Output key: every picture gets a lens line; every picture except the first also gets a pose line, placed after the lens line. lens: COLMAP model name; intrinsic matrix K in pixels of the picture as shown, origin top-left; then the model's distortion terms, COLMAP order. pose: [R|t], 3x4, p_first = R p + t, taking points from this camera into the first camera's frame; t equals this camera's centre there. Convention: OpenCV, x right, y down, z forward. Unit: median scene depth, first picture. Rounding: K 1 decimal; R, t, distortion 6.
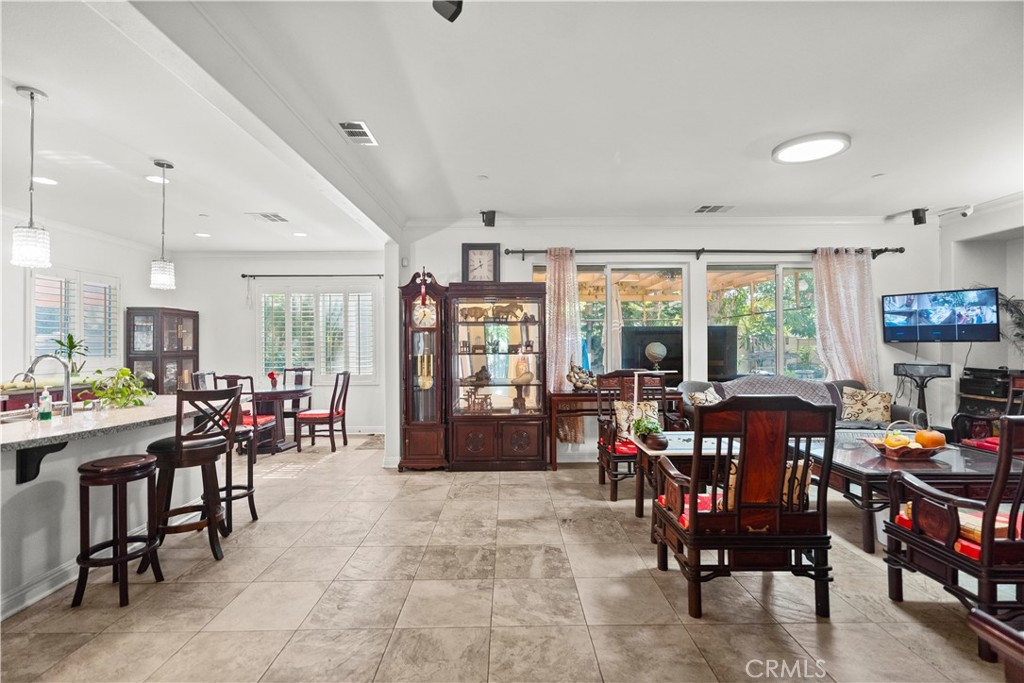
lens RADIAL K [[470.5, 0, 512.9], [0, 470.5, 341.7], [0, 0, 1]] dist [0.004795, -0.000065]
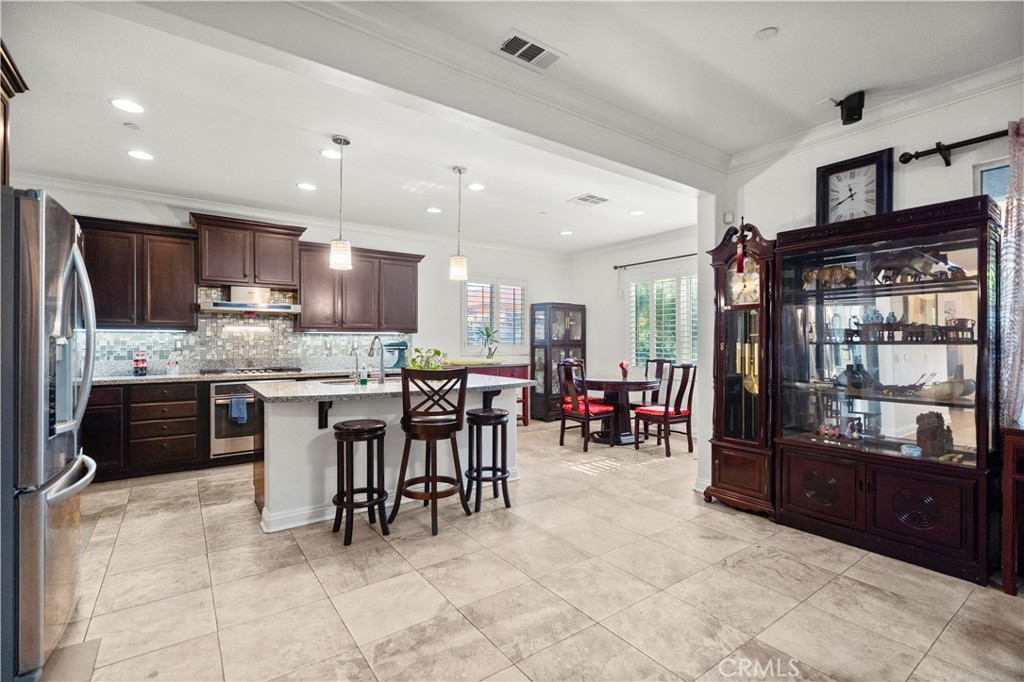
lens RADIAL K [[465.7, 0, 513.5], [0, 465.7, 341.9], [0, 0, 1]] dist [0.004350, 0.000233]
pose [[0.577148, 0.004985, -0.816624, 0.173752], [0.002243, 0.999968, 0.007690, 0.018220], [0.816637, -0.006270, 0.577118, 0.315378]]
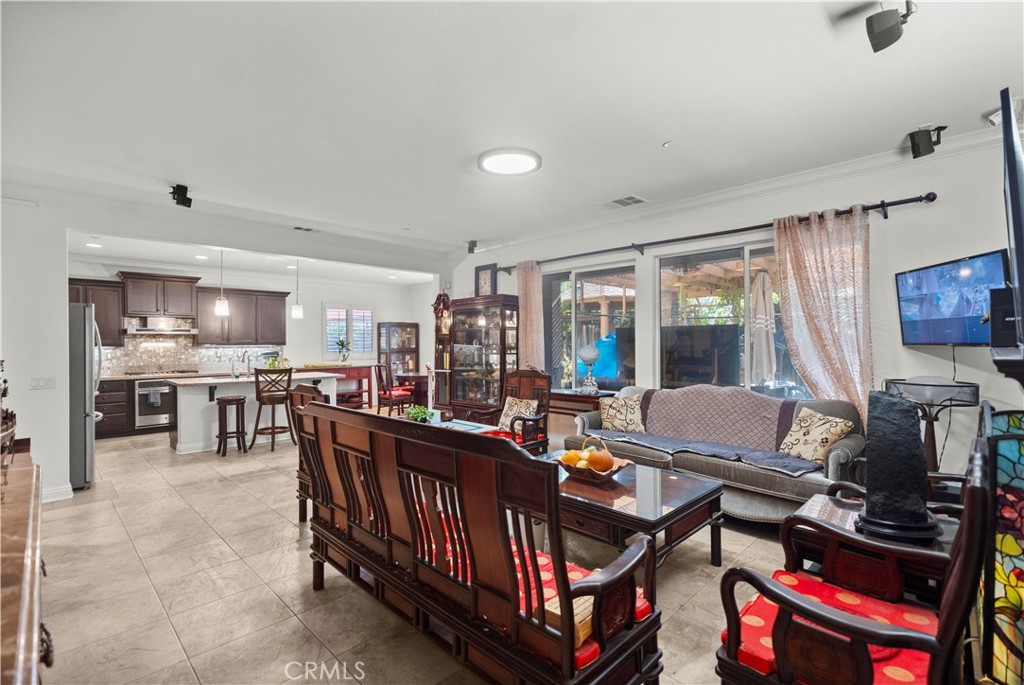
lens RADIAL K [[470.5, 0, 512.9], [0, 470.5, 342.7], [0, 0, 1]] dist [0.004795, -0.000065]
pose [[0.701353, 0.000274, -0.712814, 0.898650], [0.008274, 0.999929, 0.008526, -0.013304], [0.712766, -0.011878, 0.701302, 0.176259]]
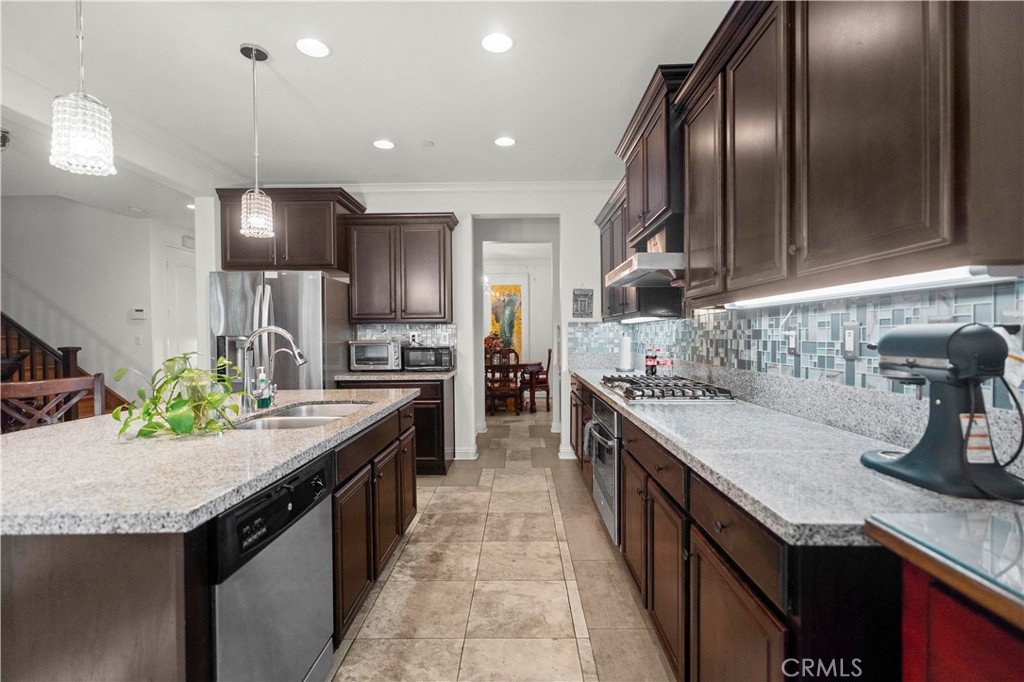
lens RADIAL K [[470.5, 0, 512.9], [0, 470.5, 341.2], [0, 0, 1]] dist [0.004795, -0.000065]
pose [[-0.999636, 0.016118, 0.021614, -0.772980], [0.016234, 0.999855, 0.005212, 0.027713], [-0.021526, 0.005561, -0.999753, 0.968179]]
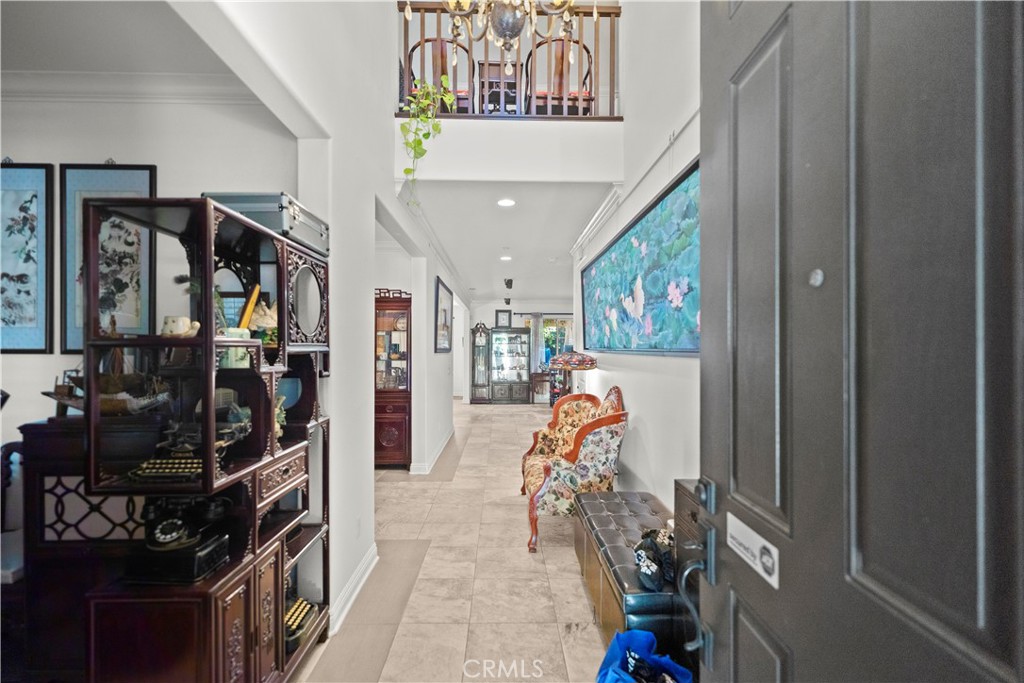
lens RADIAL K [[461.5, 0, 510.6], [0, 461.5, 349.6], [0, 0, 1]] dist [0.000699, 0.000022]
pose [[0.999840, 0.009697, 0.015013, -0.066459], [-0.009784, 0.999936, 0.005715, -0.023180], [-0.014956, -0.005861, 0.999871, -1.353917]]
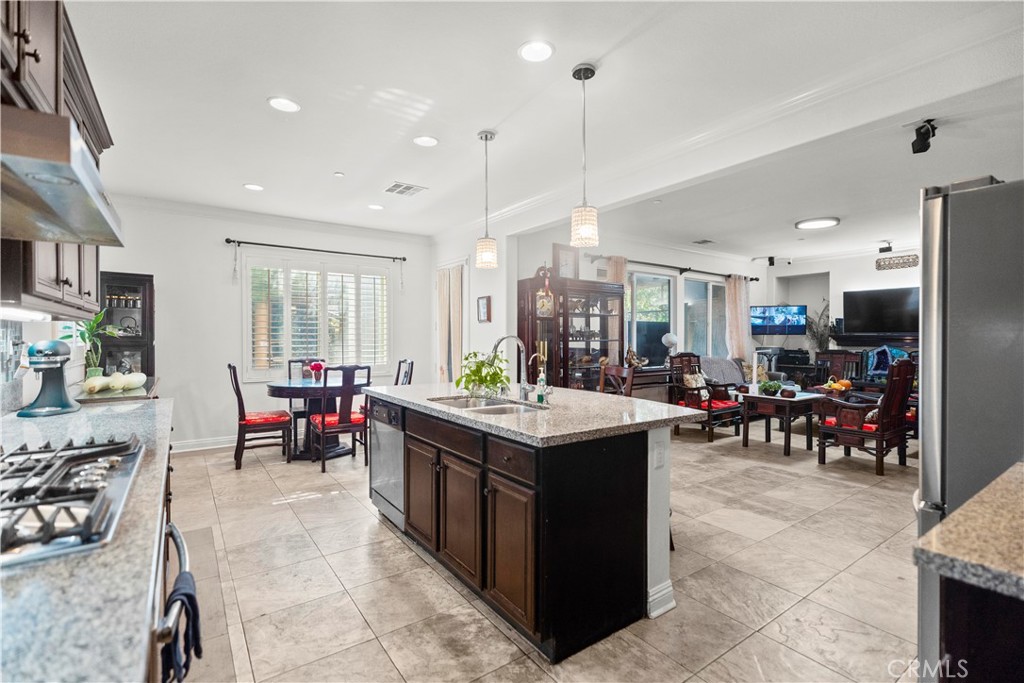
lens RADIAL K [[470.5, 0, 512.9], [0, 470.5, 341.7], [0, 0, 1]] dist [0.004795, -0.000065]
pose [[0.819489, 0.001902, 0.573092, -0.853152], [-0.010215, 0.999884, 0.011288, 0.015819], [-0.573004, -0.015104, 0.819413, 0.131664]]
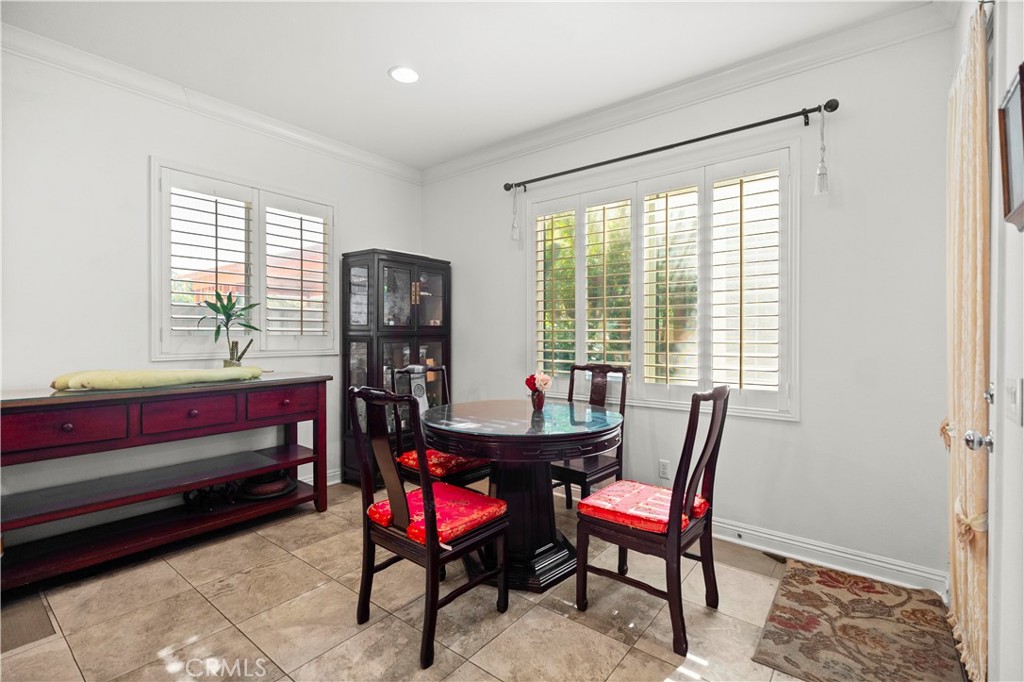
lens RADIAL K [[463.8, 0, 508.7], [0, 463.8, 336.2], [0, 0, 1]] dist [-0.000915, 0.000031]
pose [[0.775332, 0.010899, -0.631459, -0.319305], [-0.001106, 0.999873, 0.015900, 0.028111], [0.631553, -0.011629, 0.775246, 0.799052]]
